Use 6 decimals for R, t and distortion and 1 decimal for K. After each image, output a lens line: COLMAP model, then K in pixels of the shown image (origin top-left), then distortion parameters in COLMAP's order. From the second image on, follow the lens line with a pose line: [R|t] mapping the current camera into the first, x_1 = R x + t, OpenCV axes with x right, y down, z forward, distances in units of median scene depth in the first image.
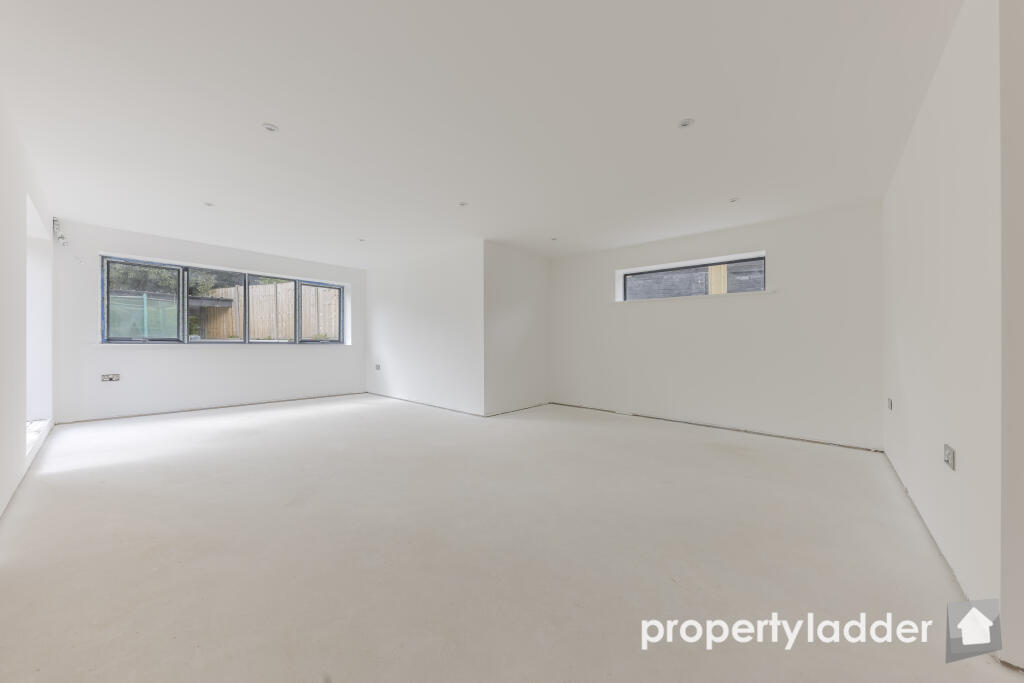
lens RADIAL K [[352.3, 0, 518.6], [0, 352.3, 347.3], [0, 0, 1]] dist [0.000727, -0.001646]
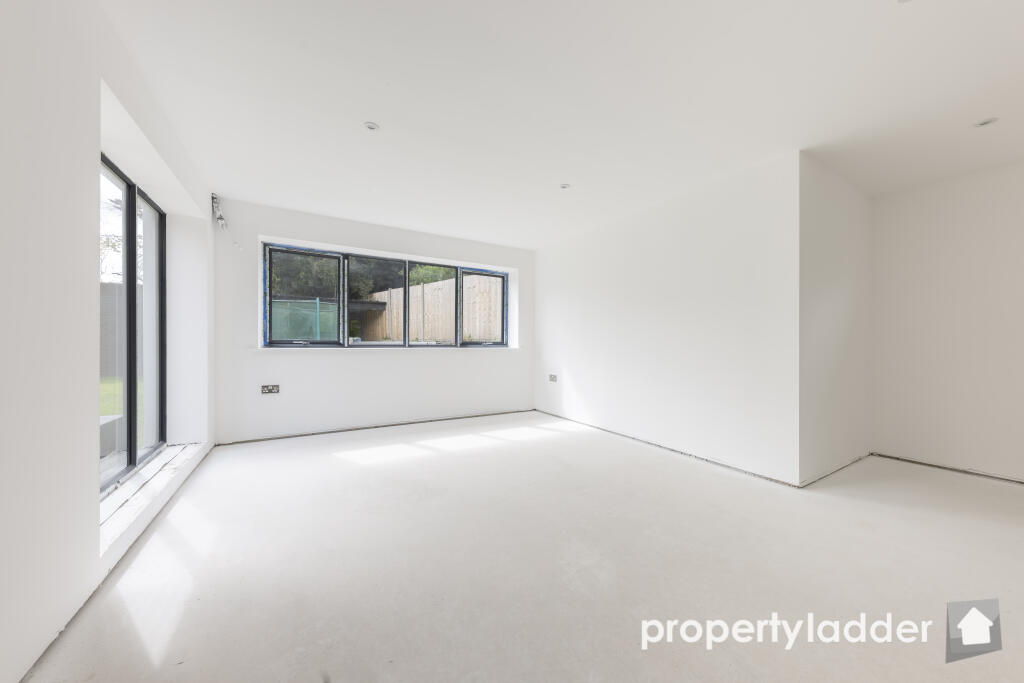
lens RADIAL K [[352.3, 0, 519.6], [0, 352.3, 348.3], [0, 0, 1]] dist [0.000727, -0.001646]
pose [[0.951791, 0.002618, -0.306735, -0.314618], [-0.001924, 0.999995, 0.002565, -0.010762], [0.306740, -0.001851, 0.951791, 0.350848]]
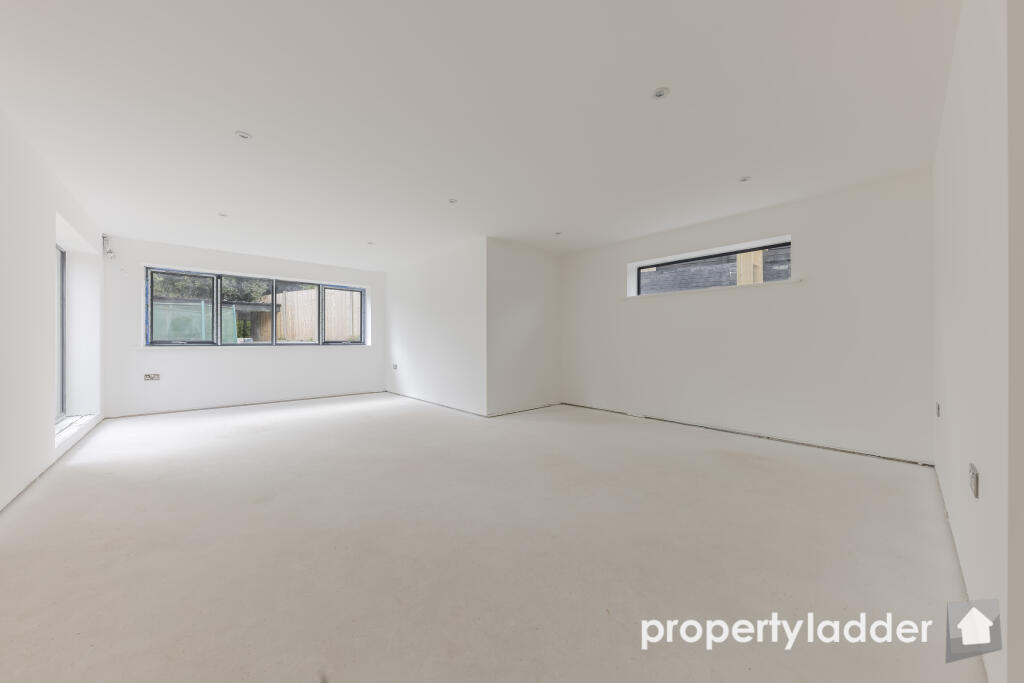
lens RADIAL K [[352.3, 0, 517.3], [0, 352.3, 344.1], [0, 0, 1]] dist [0.000727, -0.001646]
pose [[0.993281, -0.010169, -0.115276, 0.092693], [0.009254, 0.999921, -0.008472, 0.002470], [0.115353, 0.007348, 0.993297, 0.031922]]
